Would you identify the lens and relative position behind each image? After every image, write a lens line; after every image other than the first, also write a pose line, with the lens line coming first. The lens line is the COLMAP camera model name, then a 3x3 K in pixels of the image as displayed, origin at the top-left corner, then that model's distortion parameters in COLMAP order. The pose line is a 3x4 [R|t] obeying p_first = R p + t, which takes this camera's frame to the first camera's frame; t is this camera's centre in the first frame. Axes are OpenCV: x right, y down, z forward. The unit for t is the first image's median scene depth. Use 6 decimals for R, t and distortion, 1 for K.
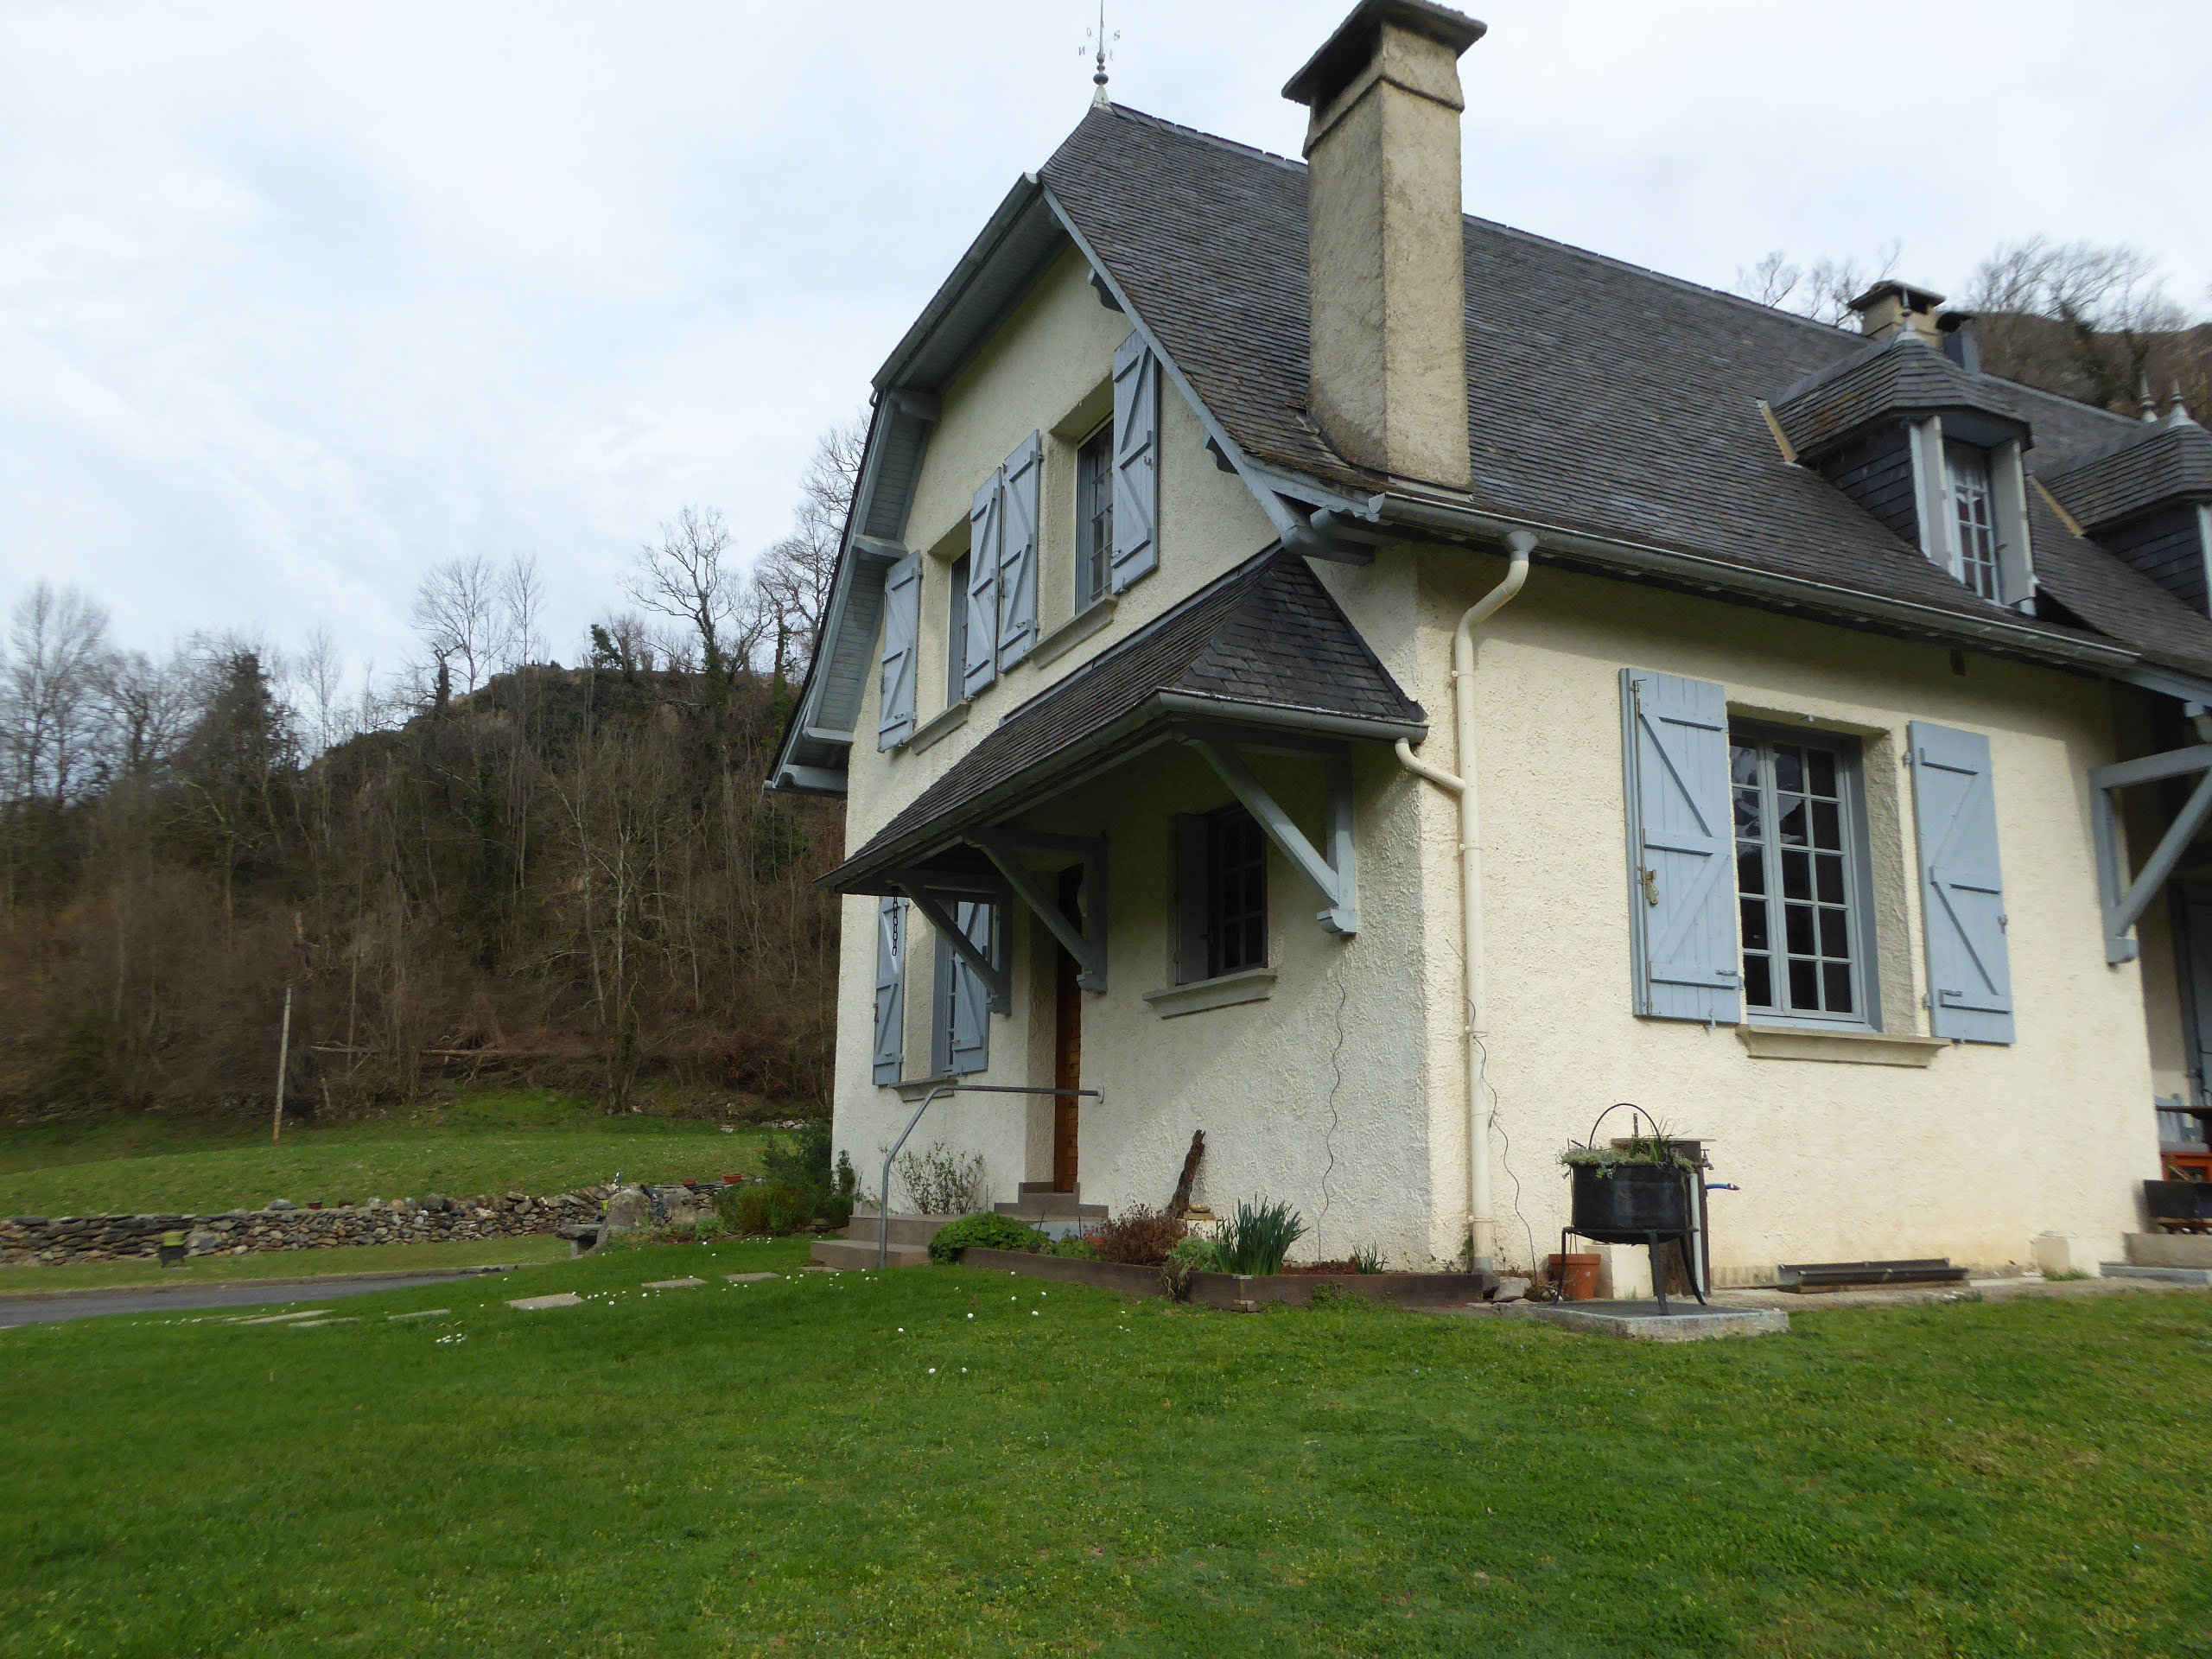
lens RADIAL K [[1726.4, 0, 1128.3], [0, 1726.4, 819.6], [0, 0, 1]] dist [0.001472, 0.000189]
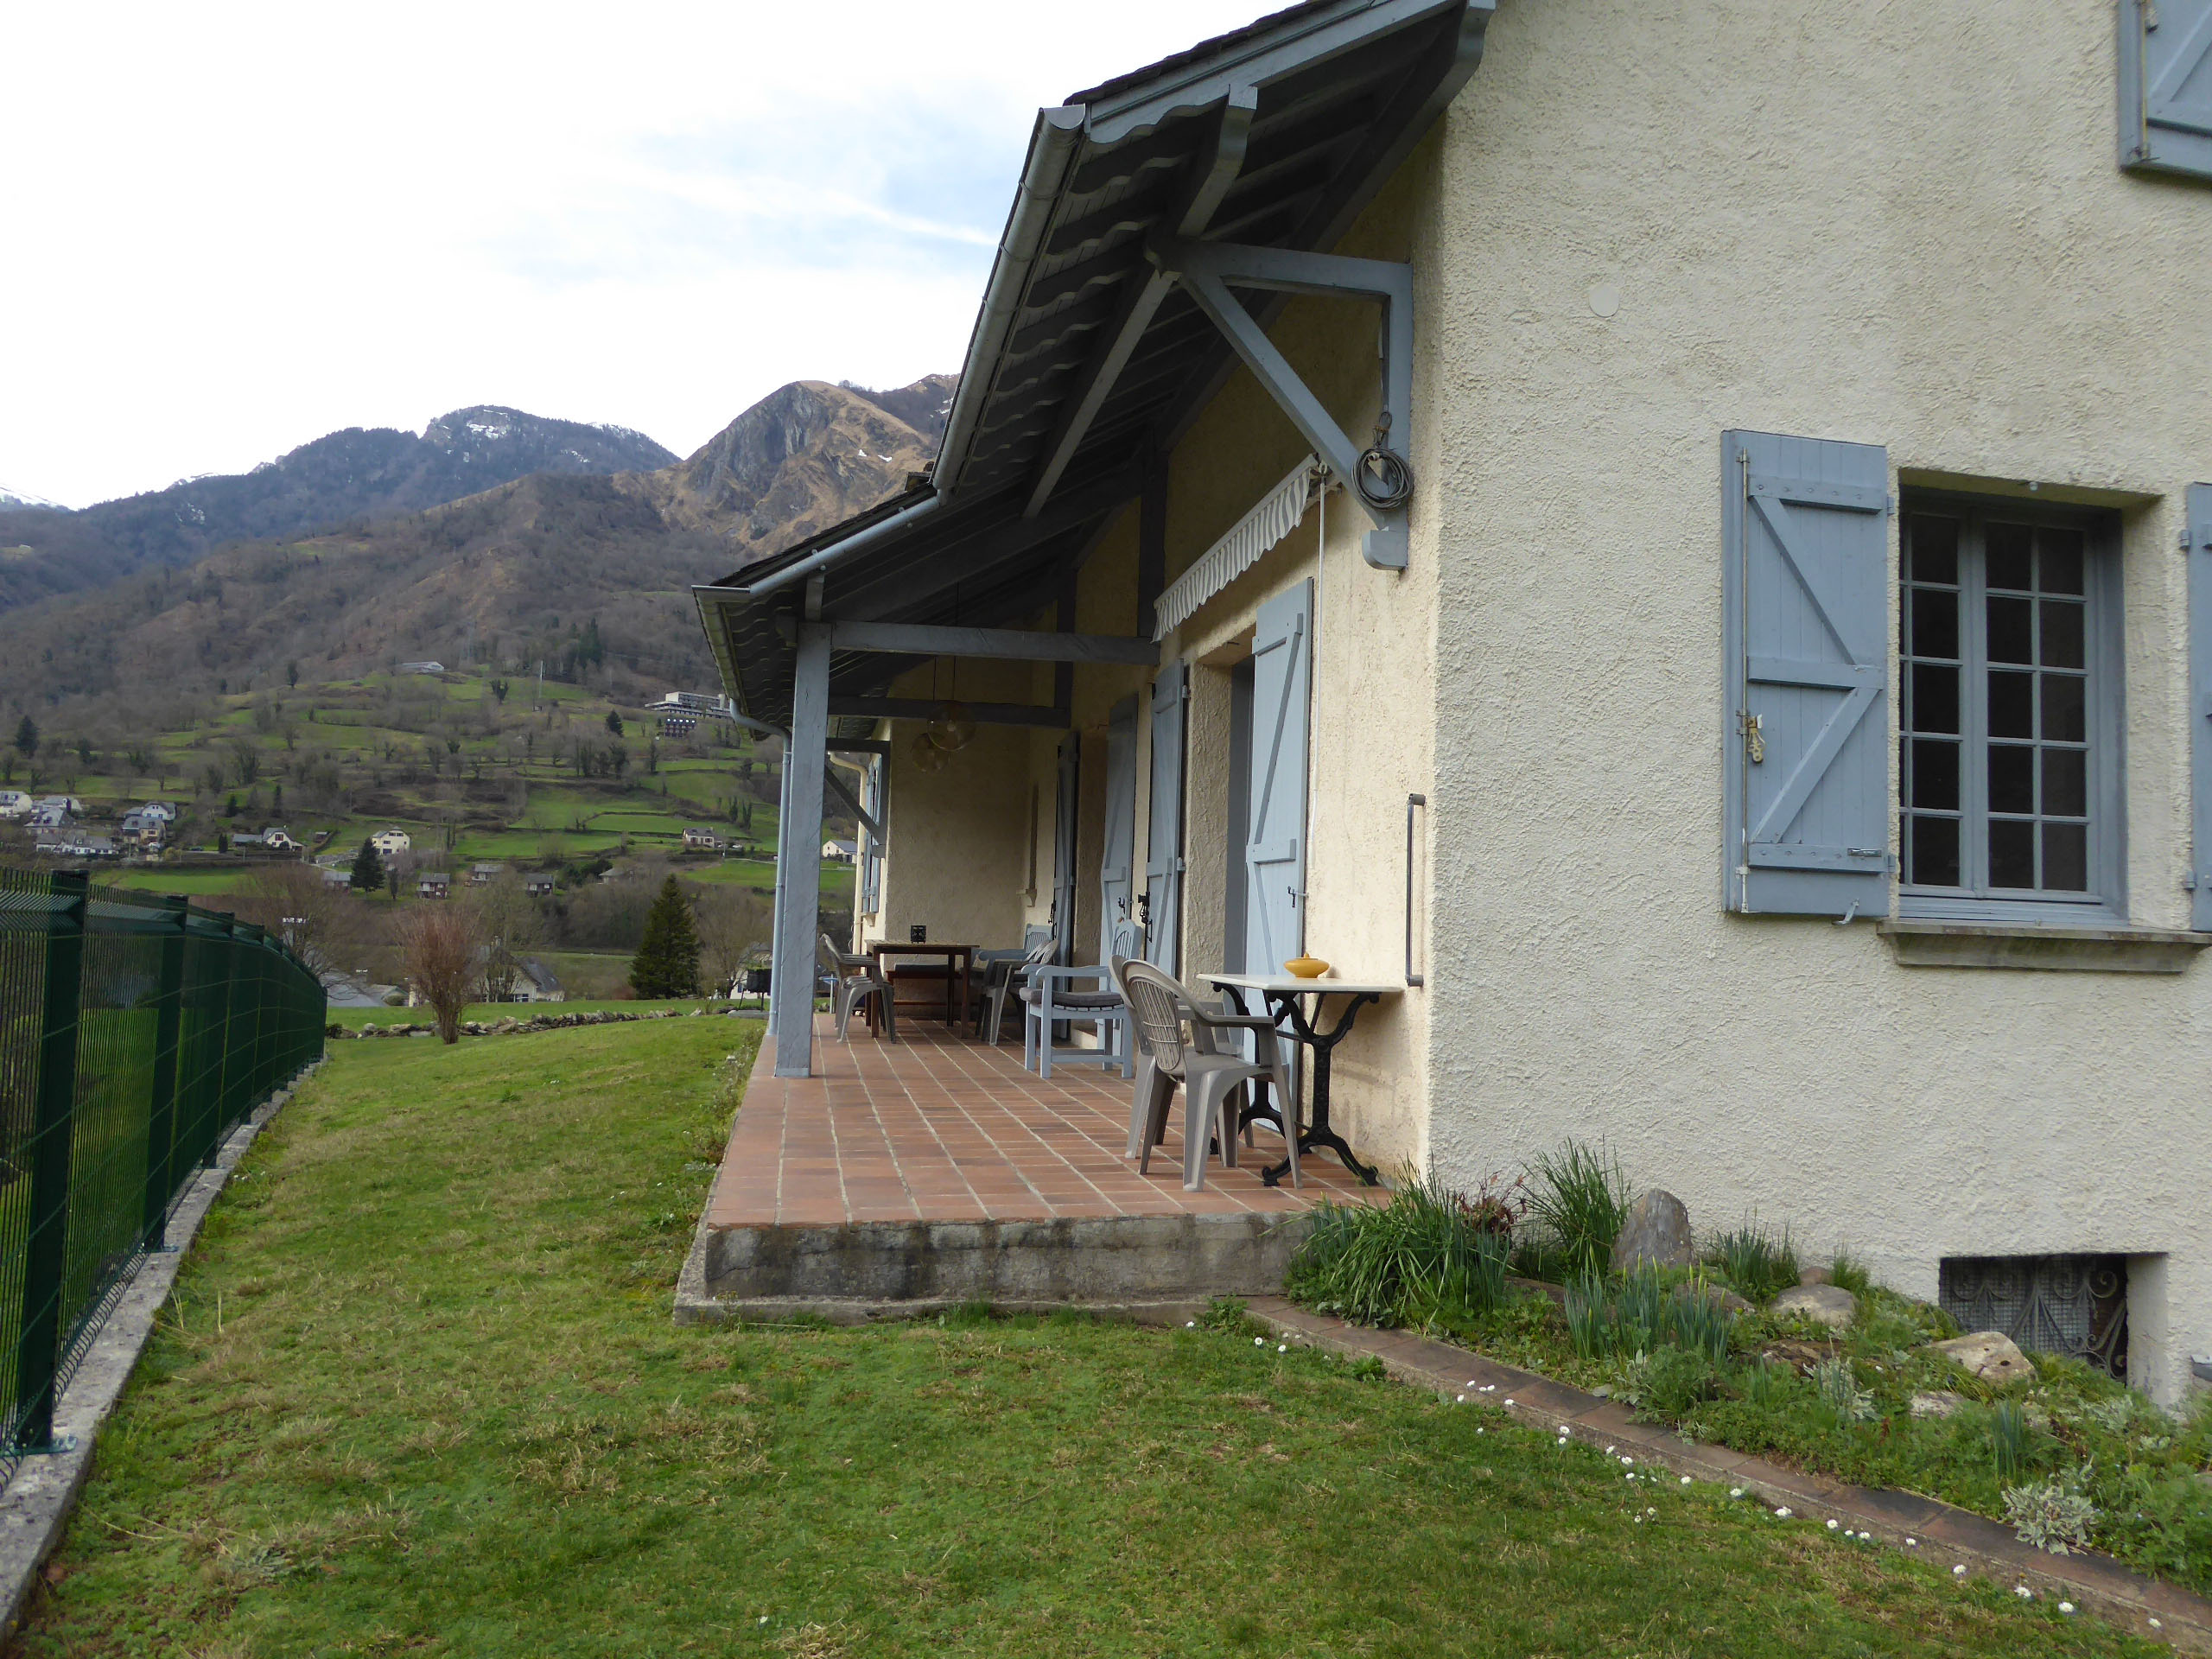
lens RADIAL K [[1581.9, 0, 1099.5], [0, 1581.9, 822.3], [0, 0, 1]] dist [-0.037042, 0.006448]
pose [[0.966691, -0.001915, -0.255939, 0.186724], [0.035924, 0.991088, 0.128270, -0.017554], [0.253413, -0.133192, 0.958145, 0.265171]]
